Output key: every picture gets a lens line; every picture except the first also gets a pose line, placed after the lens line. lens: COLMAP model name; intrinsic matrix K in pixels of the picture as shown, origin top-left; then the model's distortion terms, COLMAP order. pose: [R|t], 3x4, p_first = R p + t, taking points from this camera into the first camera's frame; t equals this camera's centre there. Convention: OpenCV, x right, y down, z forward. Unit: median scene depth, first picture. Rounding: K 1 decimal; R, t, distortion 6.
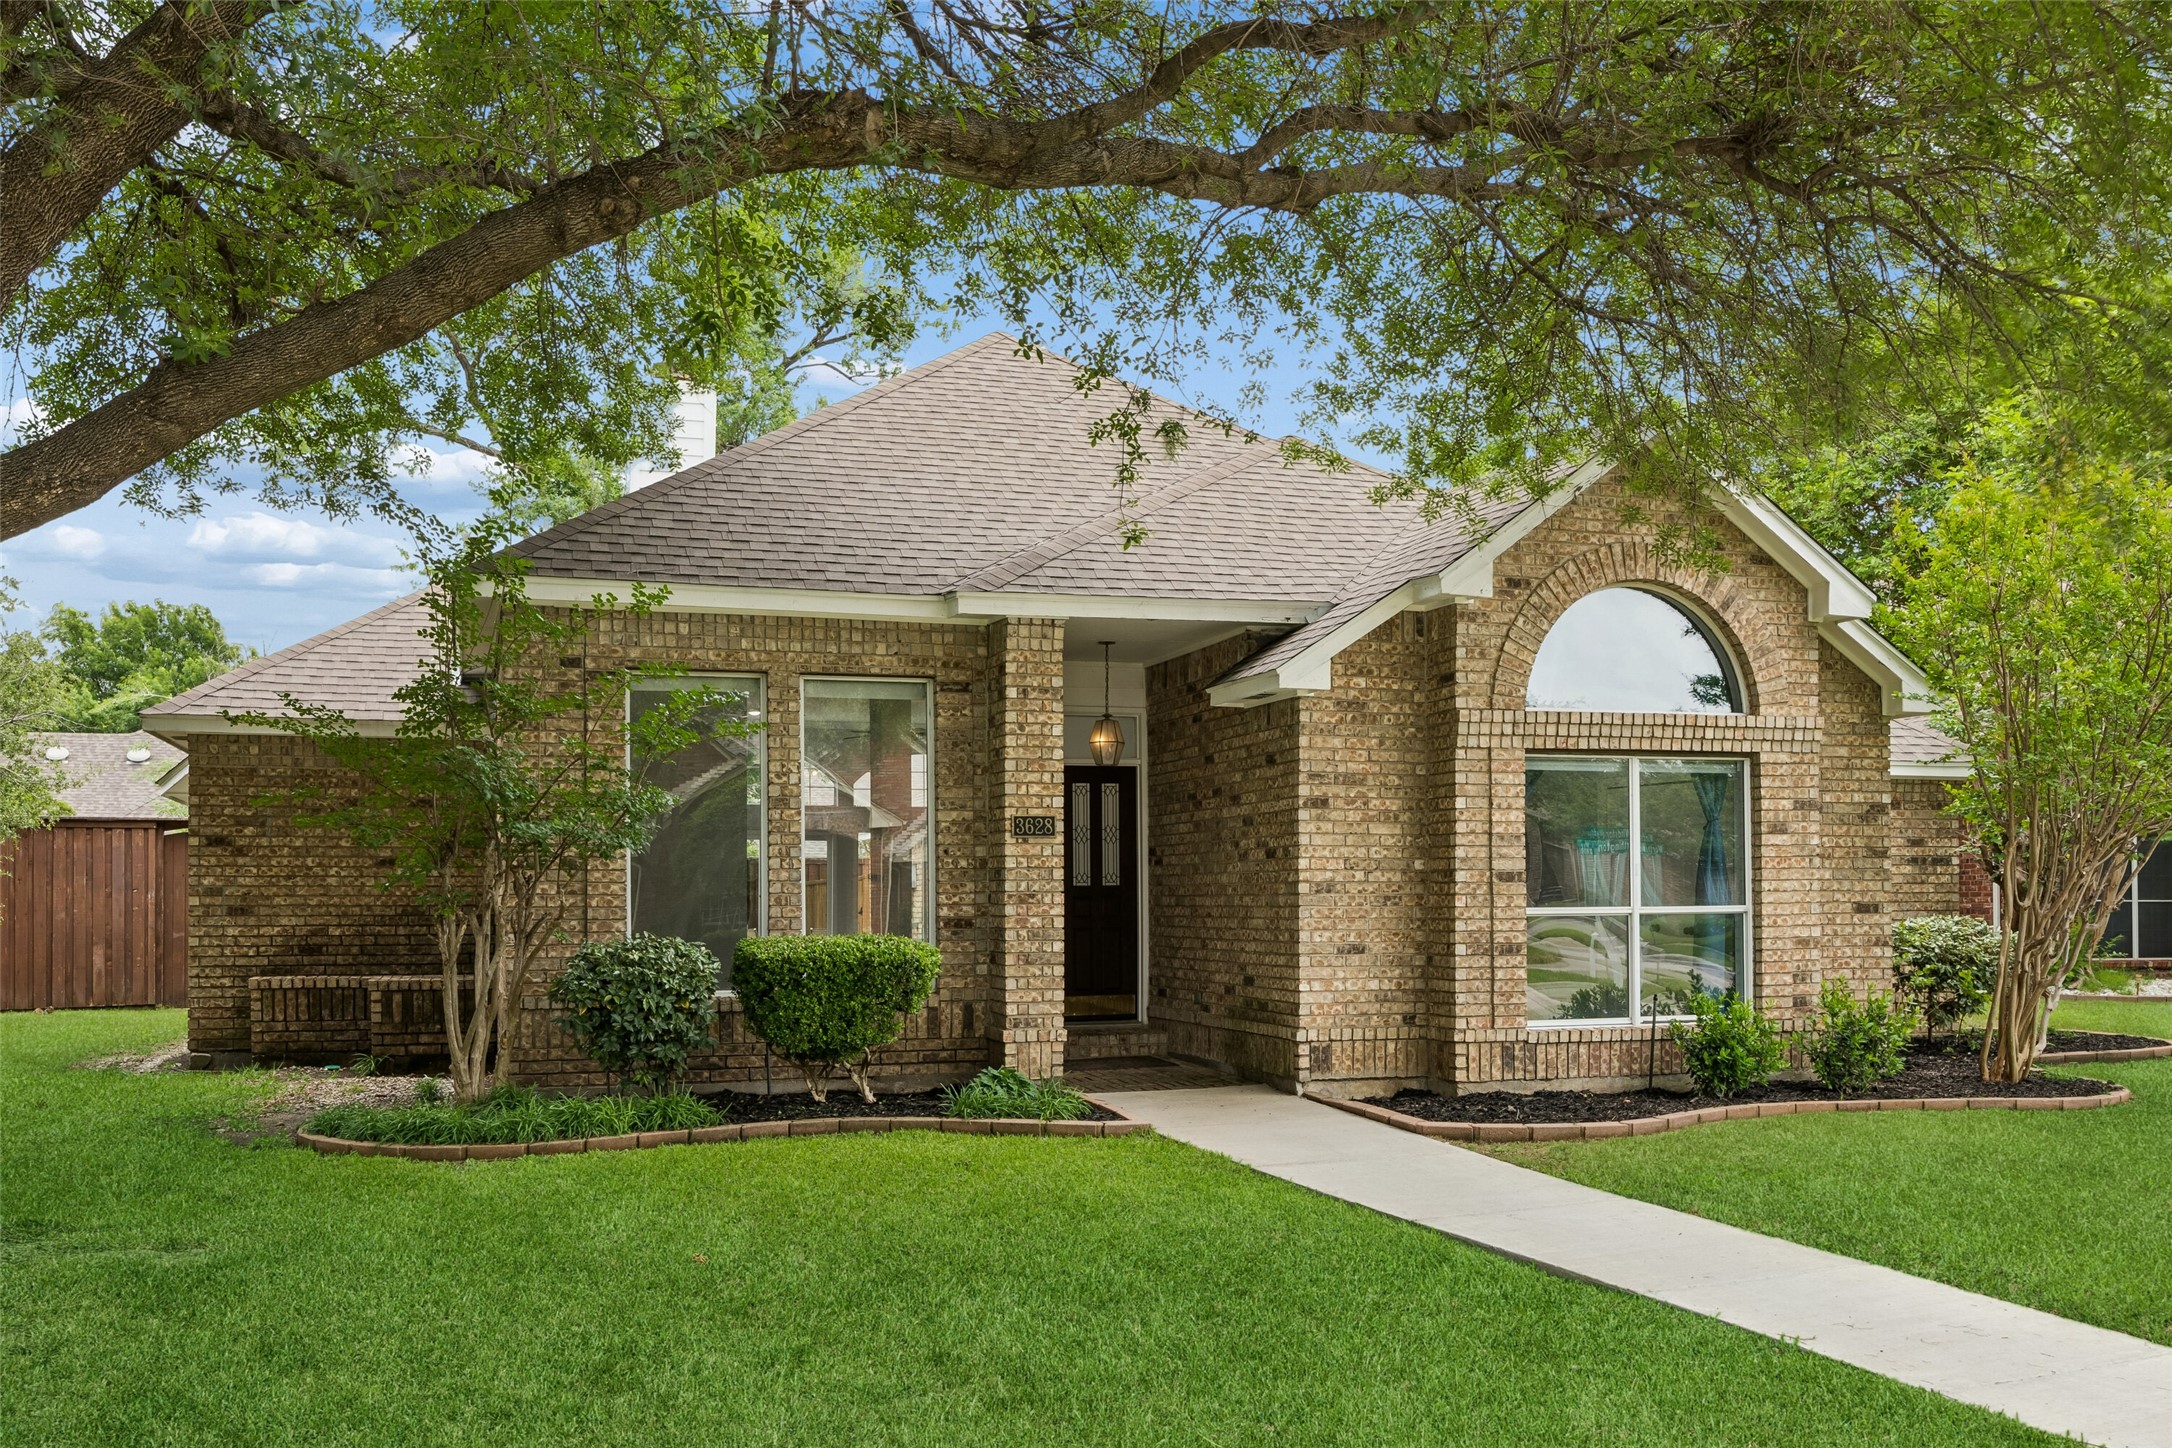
lens RADIAL K [[1936.4, 0, 1085.4], [0, 1936.4, 720.8], [0, 0, 1]] dist [0.000895, -0.007601]
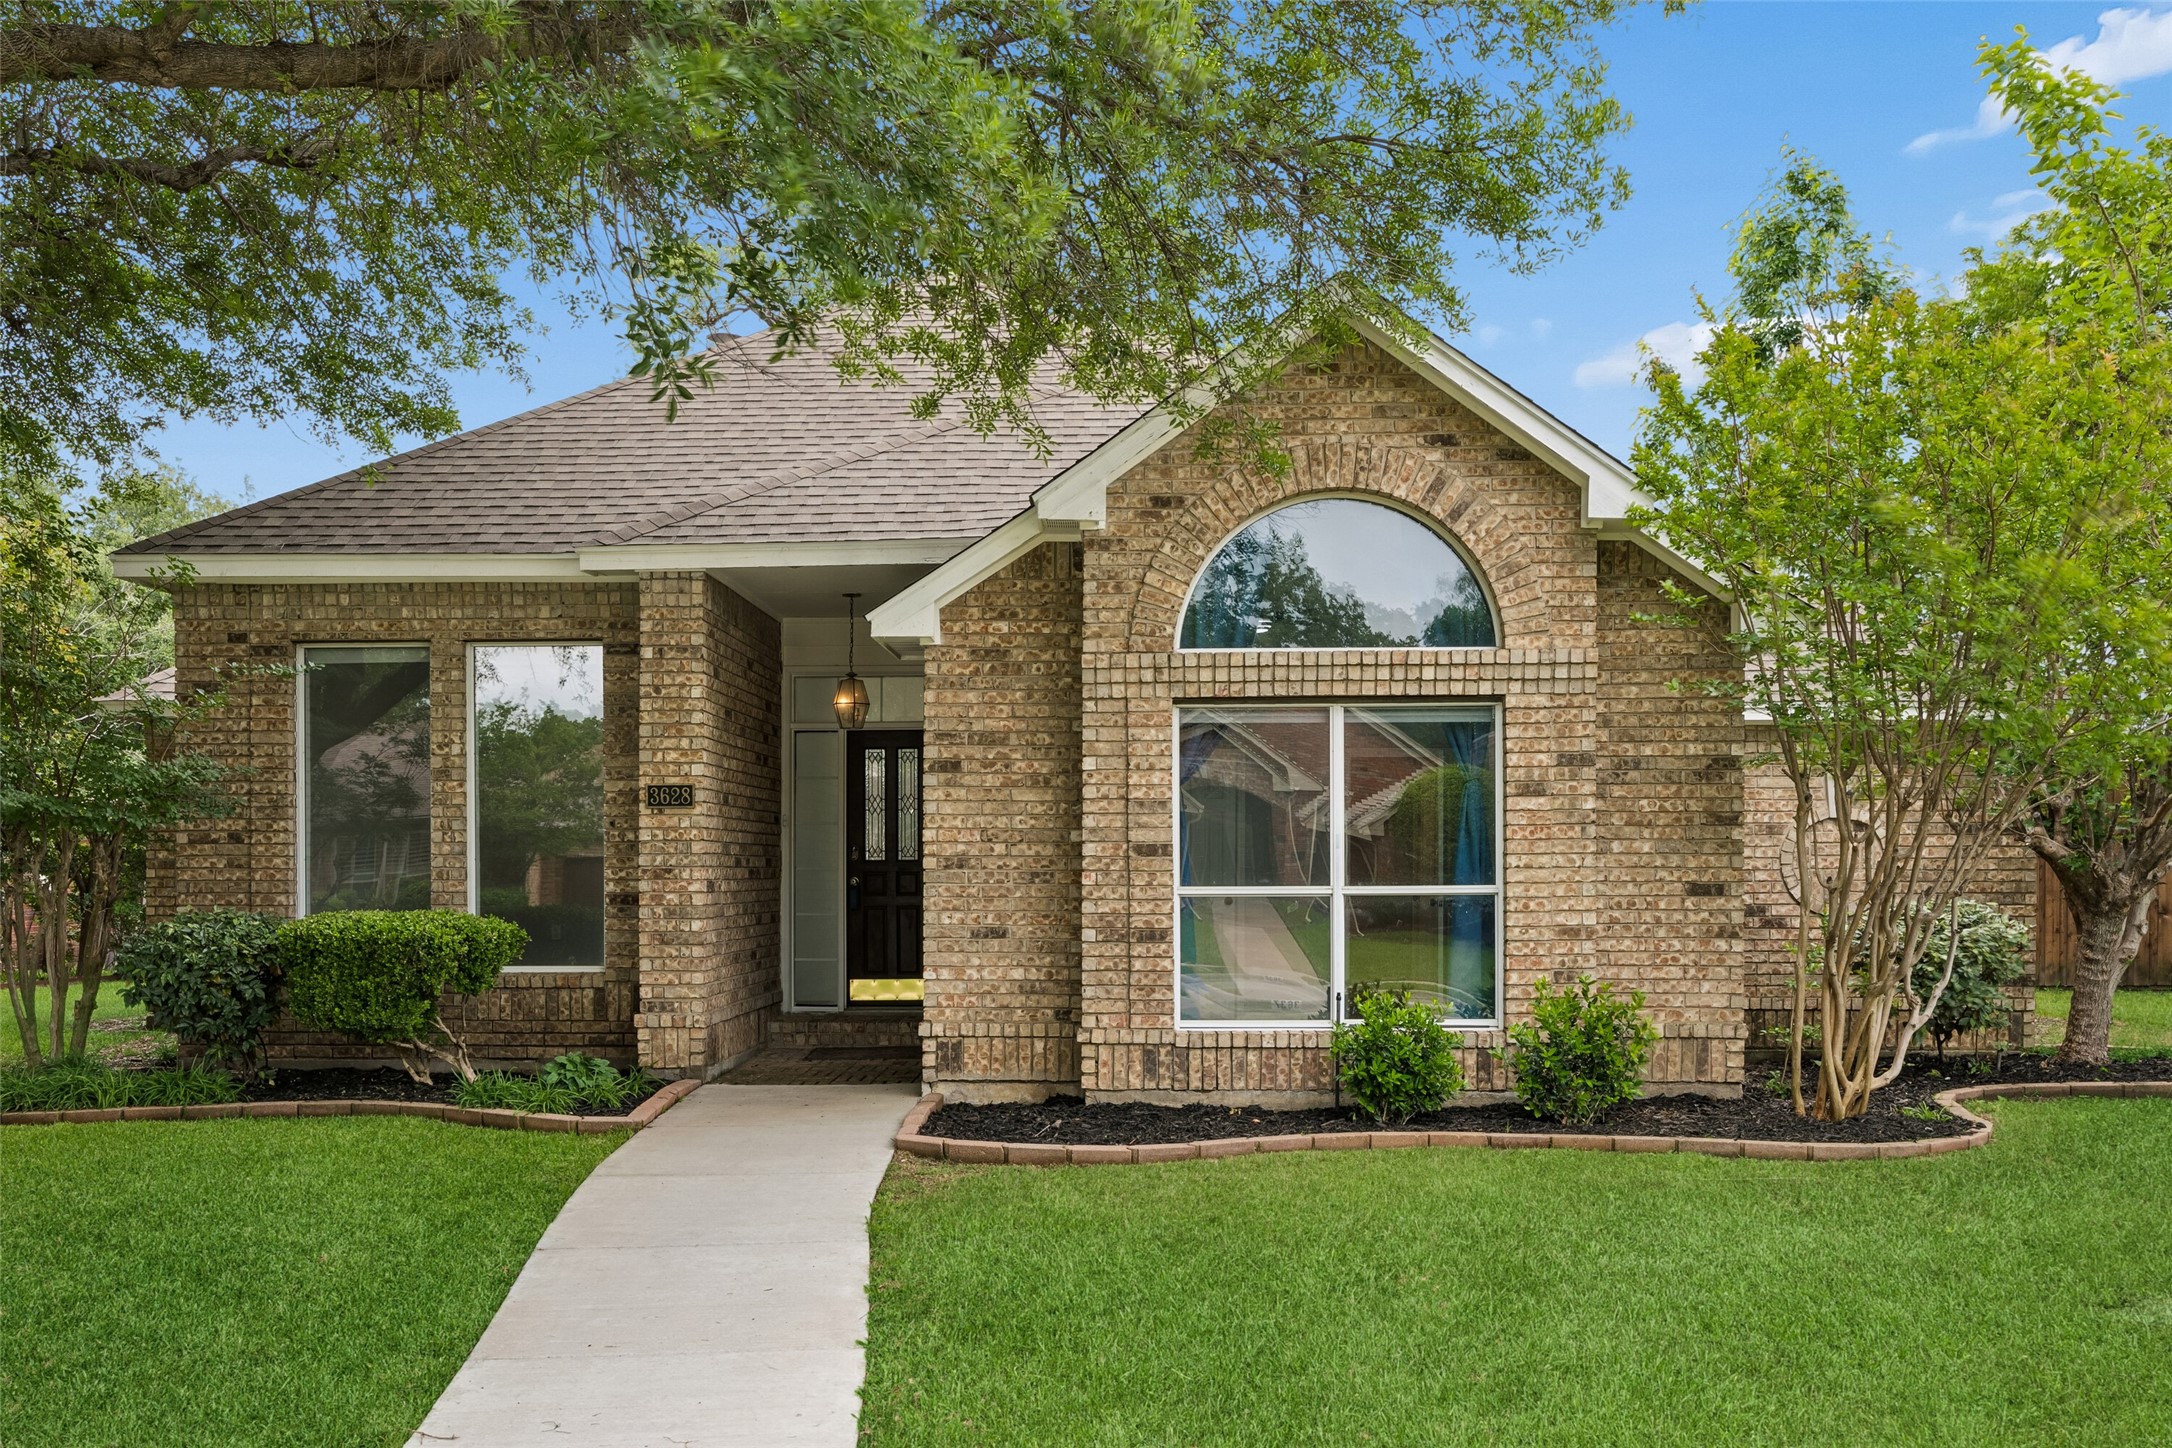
lens RADIAL K [[1936.4, 0, 1086.0], [0, 1936.4, 732.8], [0, 0, 1]] dist [0.000895, -0.007601]
pose [[0.940595, -0.021047, -0.338877, 0.475282], [0.027787, 0.999501, 0.015049, 0.015766], [0.338391, -0.023571, 0.940710, 0.194033]]
